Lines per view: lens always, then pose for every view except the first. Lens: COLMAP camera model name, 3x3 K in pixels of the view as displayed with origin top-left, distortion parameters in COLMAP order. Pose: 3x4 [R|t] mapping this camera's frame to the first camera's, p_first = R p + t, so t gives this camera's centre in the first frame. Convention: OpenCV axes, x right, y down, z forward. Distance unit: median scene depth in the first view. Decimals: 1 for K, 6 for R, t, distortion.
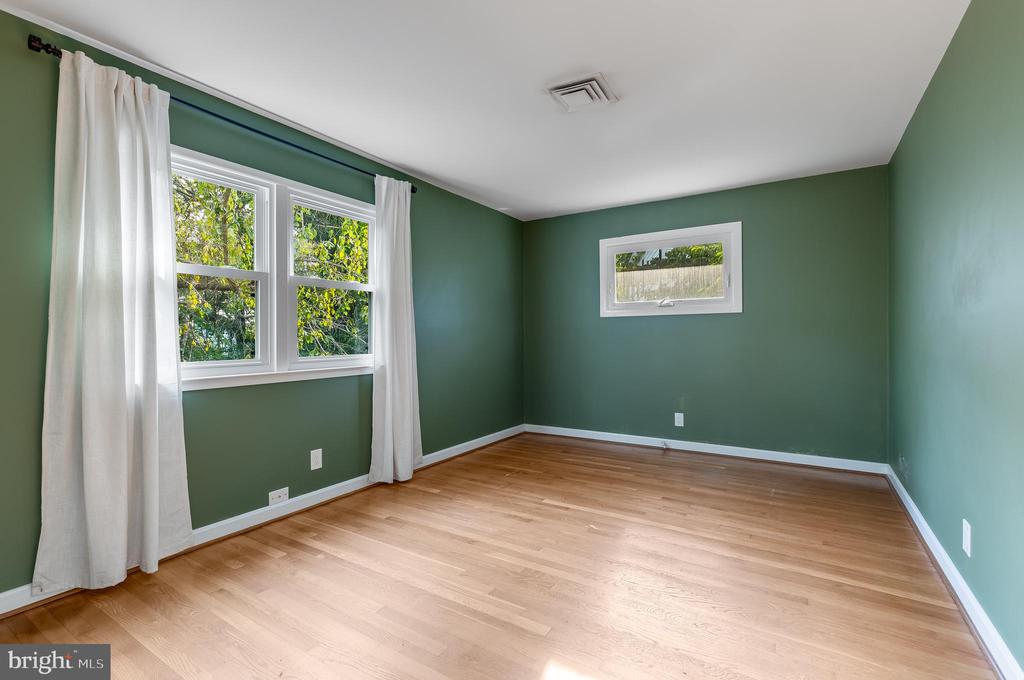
lens RADIAL K [[459.7, 0, 508.8], [0, 459.7, 335.9], [0, 0, 1]] dist [0.005614, -0.000815]
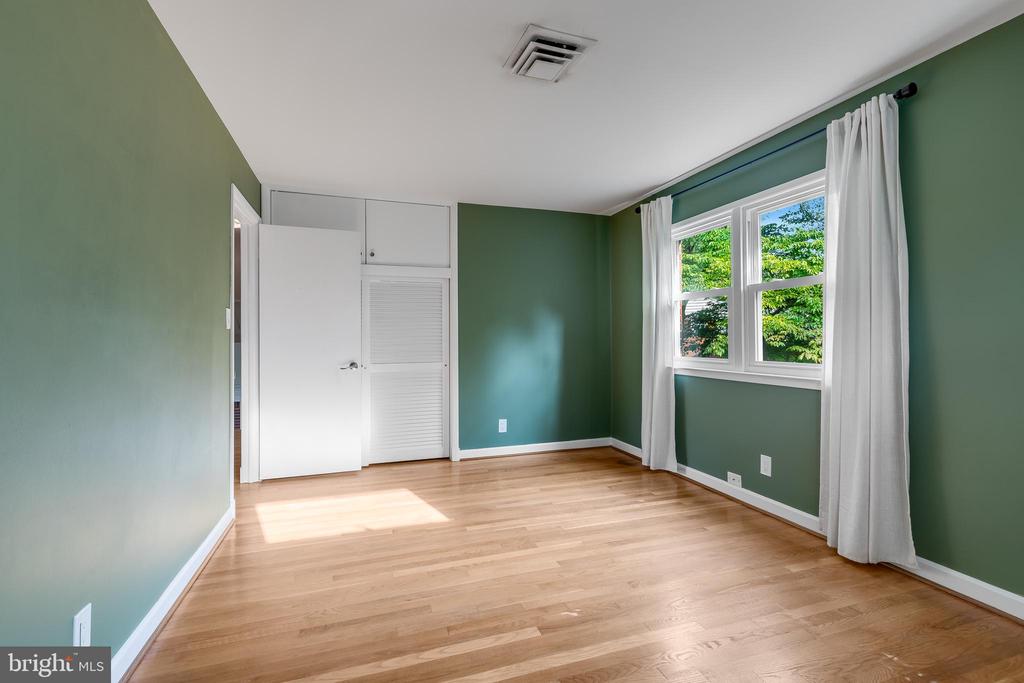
lens RADIAL K [[459.7, 0, 510.2], [0, 459.7, 337.8], [0, 0, 1]] dist [0.005614, -0.000815]
pose [[-0.635010, 0.012374, -0.772404, 0.731512], [0.011405, 0.999913, 0.006643, -0.020593], [0.772419, -0.004591, -0.635096, 1.272388]]
